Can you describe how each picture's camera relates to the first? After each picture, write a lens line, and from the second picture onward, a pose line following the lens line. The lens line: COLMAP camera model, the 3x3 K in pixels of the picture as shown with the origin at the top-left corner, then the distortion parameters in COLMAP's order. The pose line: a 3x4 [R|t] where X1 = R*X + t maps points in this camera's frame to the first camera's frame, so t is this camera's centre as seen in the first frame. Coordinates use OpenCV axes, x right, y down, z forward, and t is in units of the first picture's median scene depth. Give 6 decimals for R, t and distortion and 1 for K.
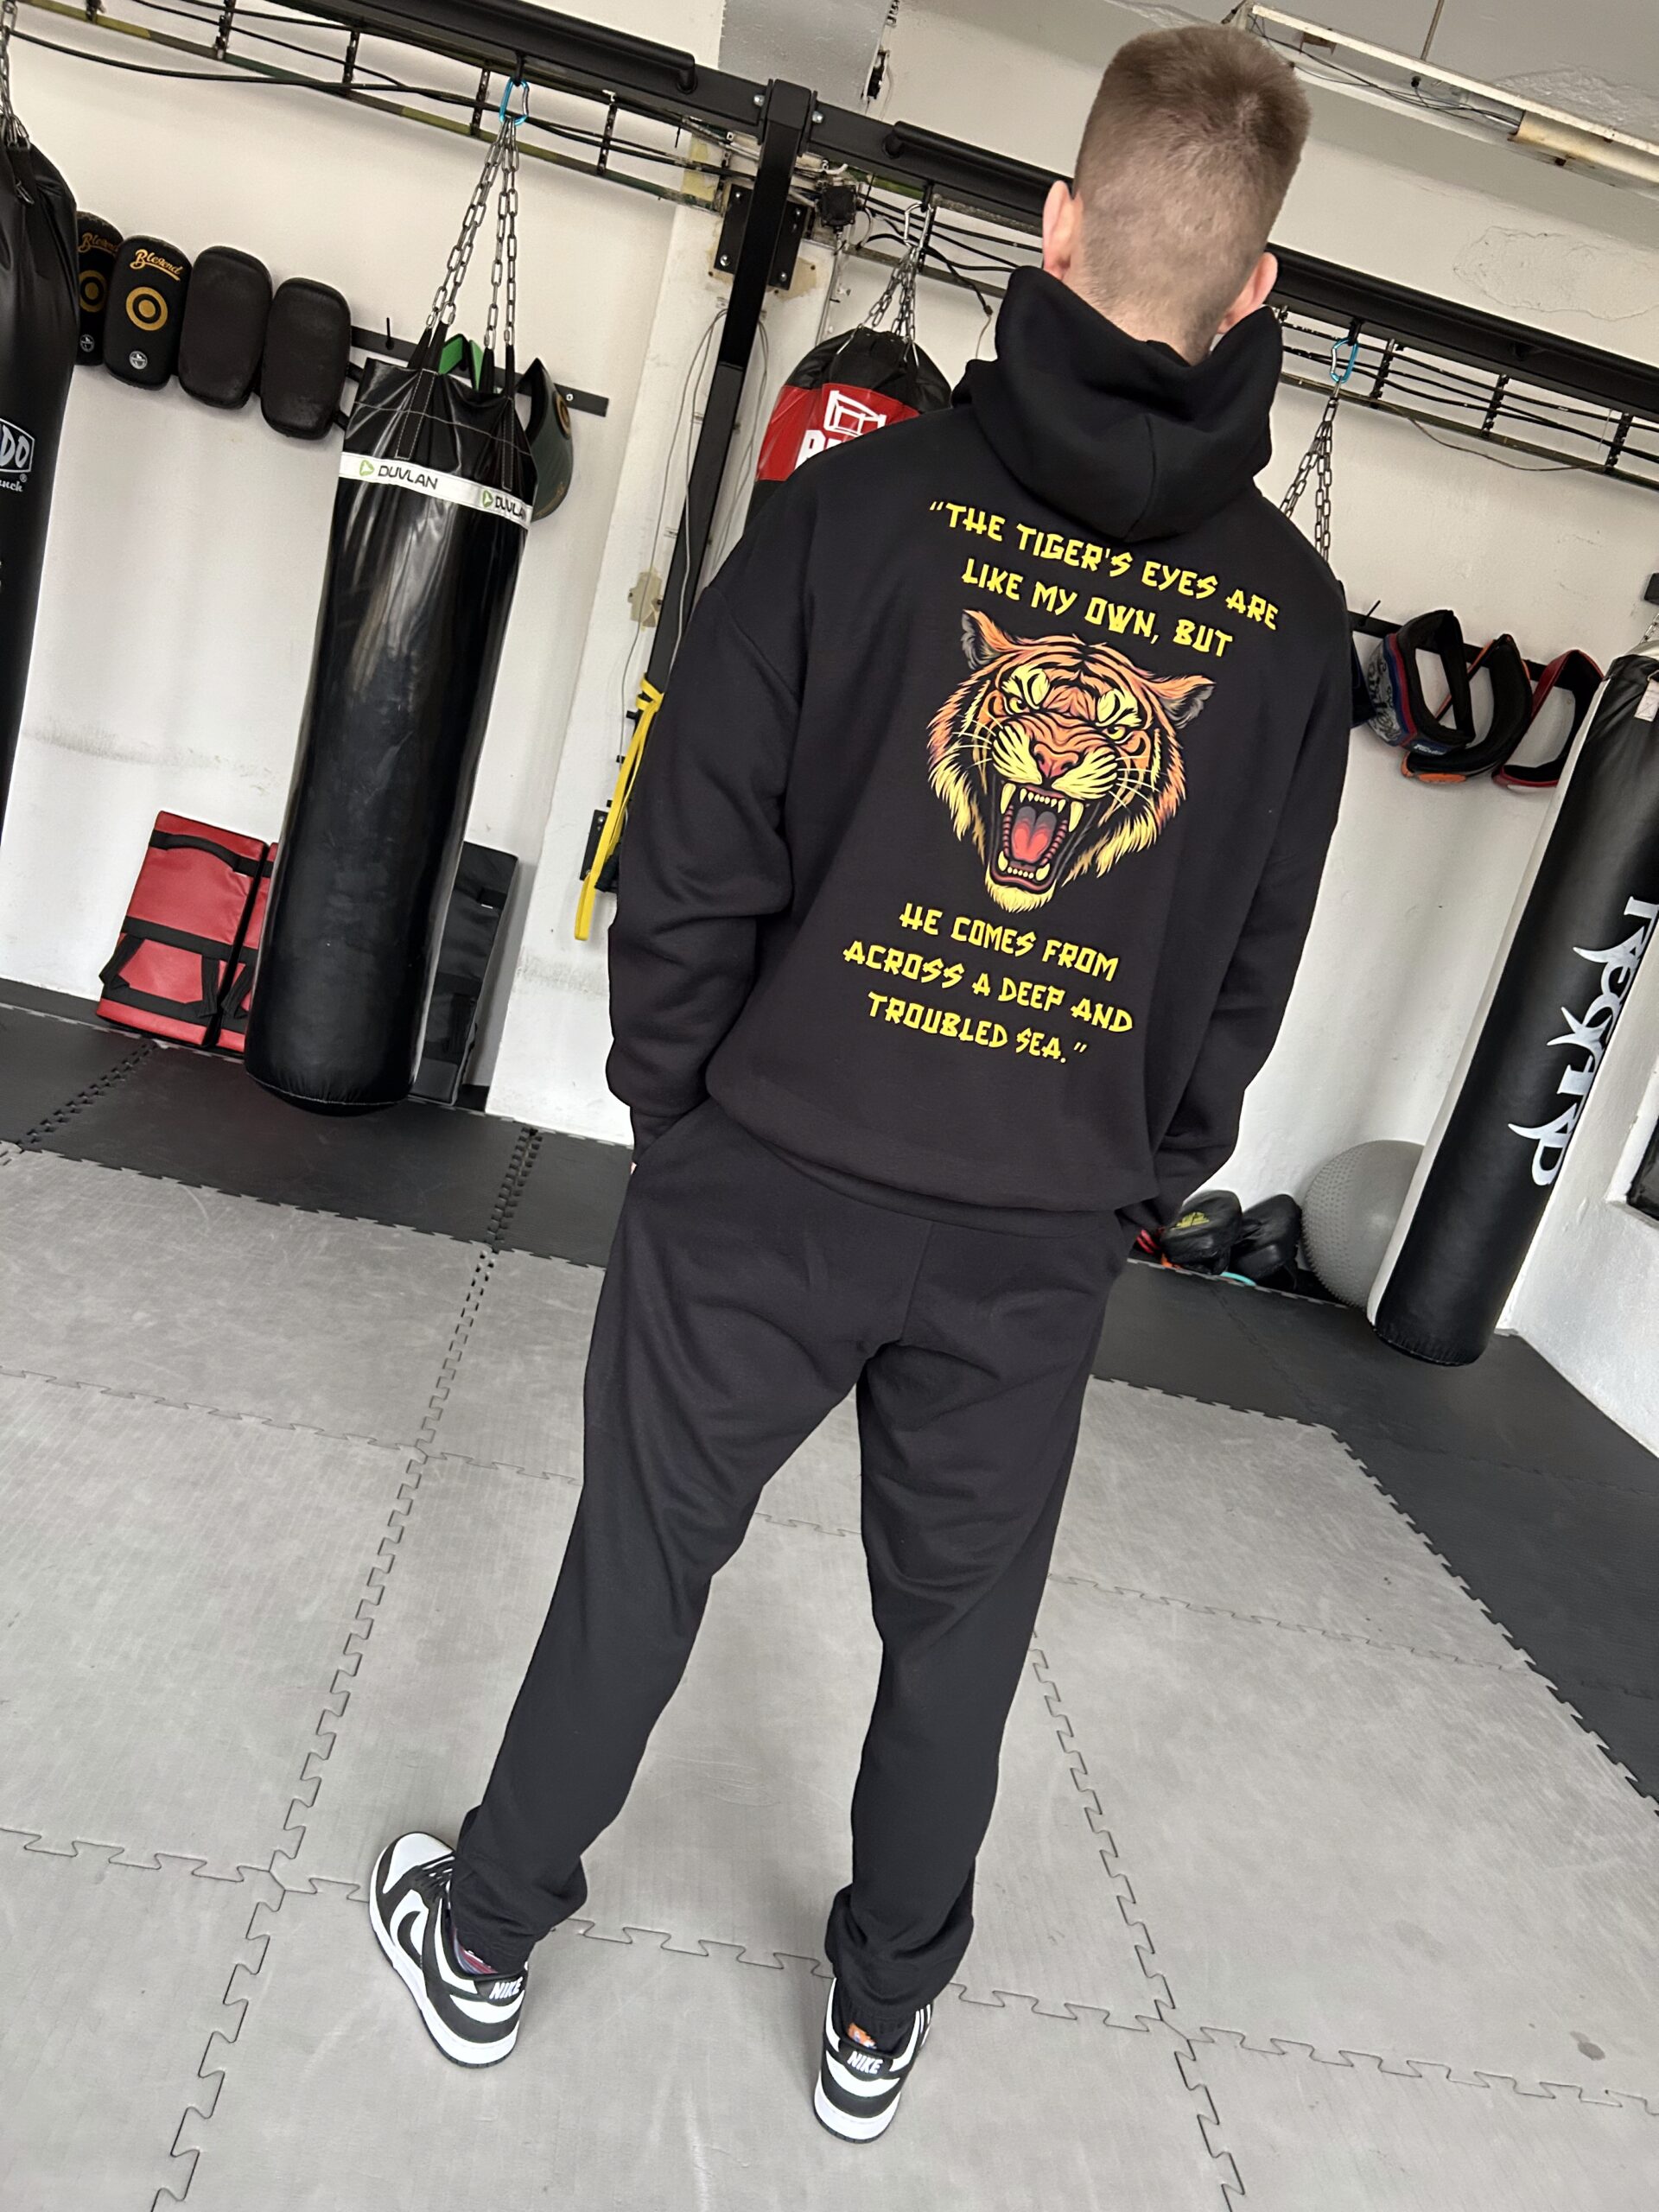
lens RADIAL K [[1328.1, 0, 813.7], [0, 1328.1, 1107.4], [0, 0, 1]] dist [-0.000574, -0.000584]
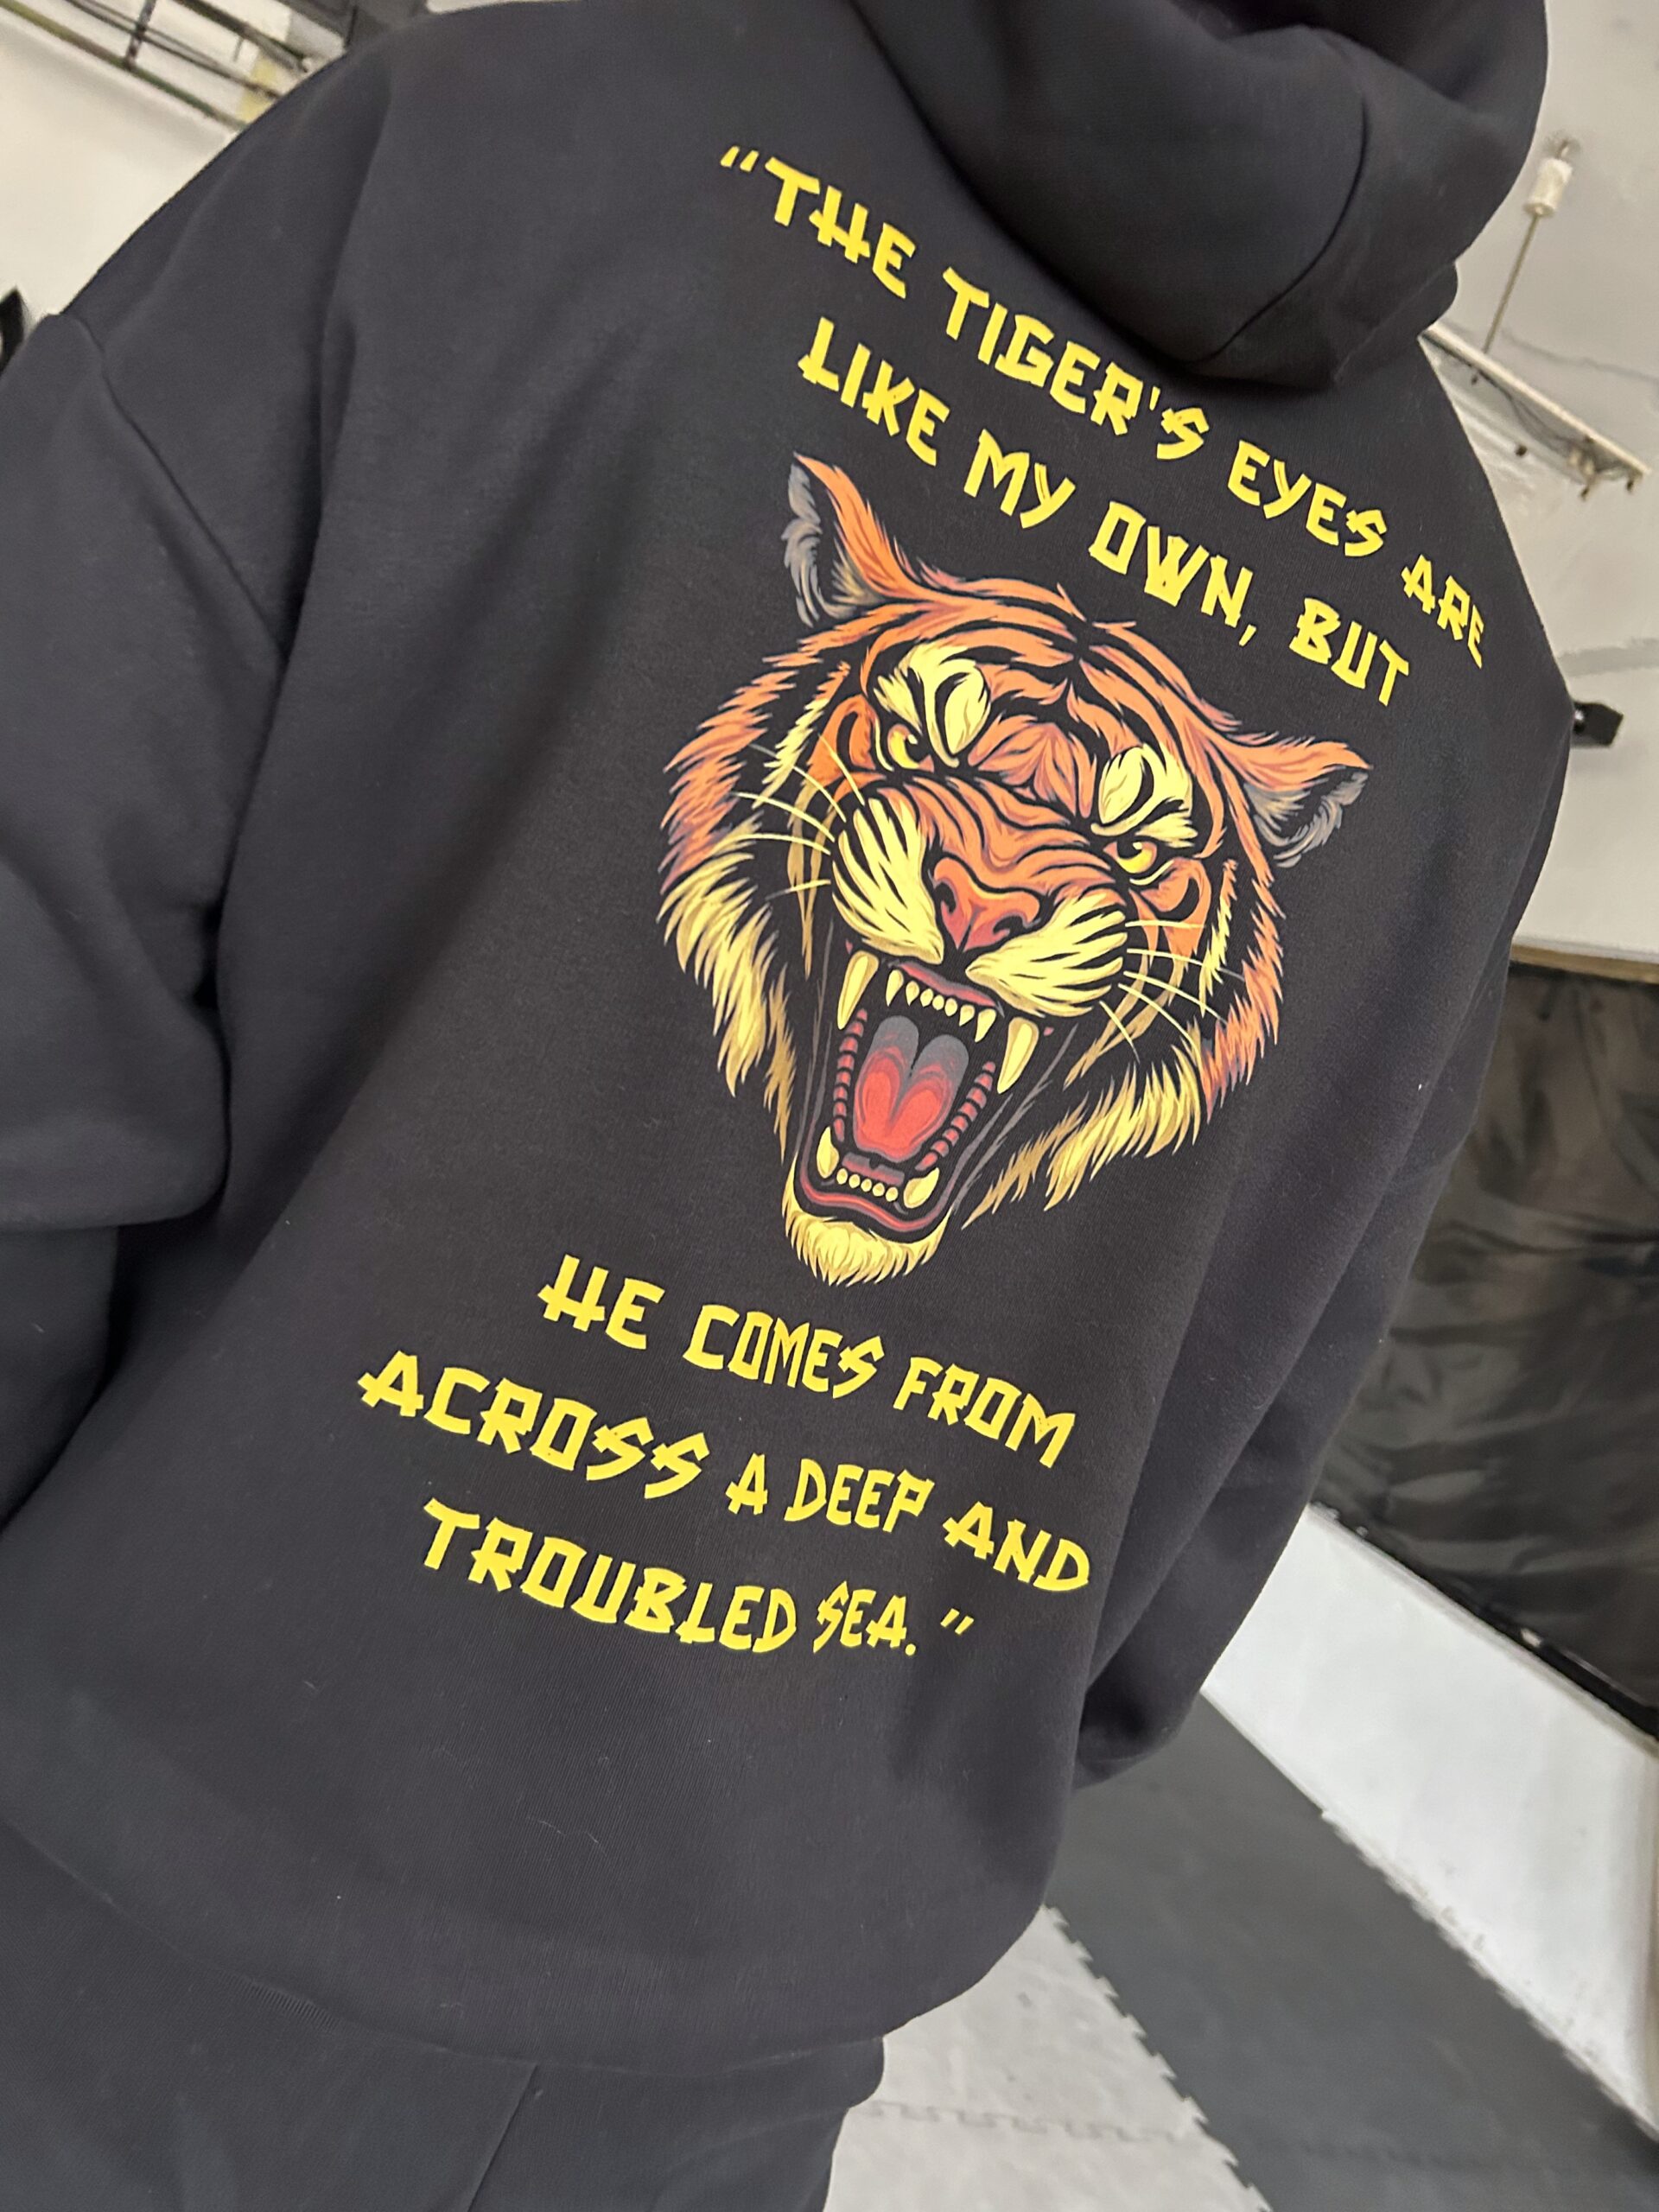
lens RADIAL K [[1504.6, 0, 777.8], [0, 1504.6, 1116.3], [0, 0, 1]] dist [0.089125, -0.094921]
pose [[0.952160, 0.088197, 0.292598, 0.005096], [-0.055948, 0.991575, -0.116825, -0.148083], [-0.300436, 0.094866, 0.949072, 0.613641]]
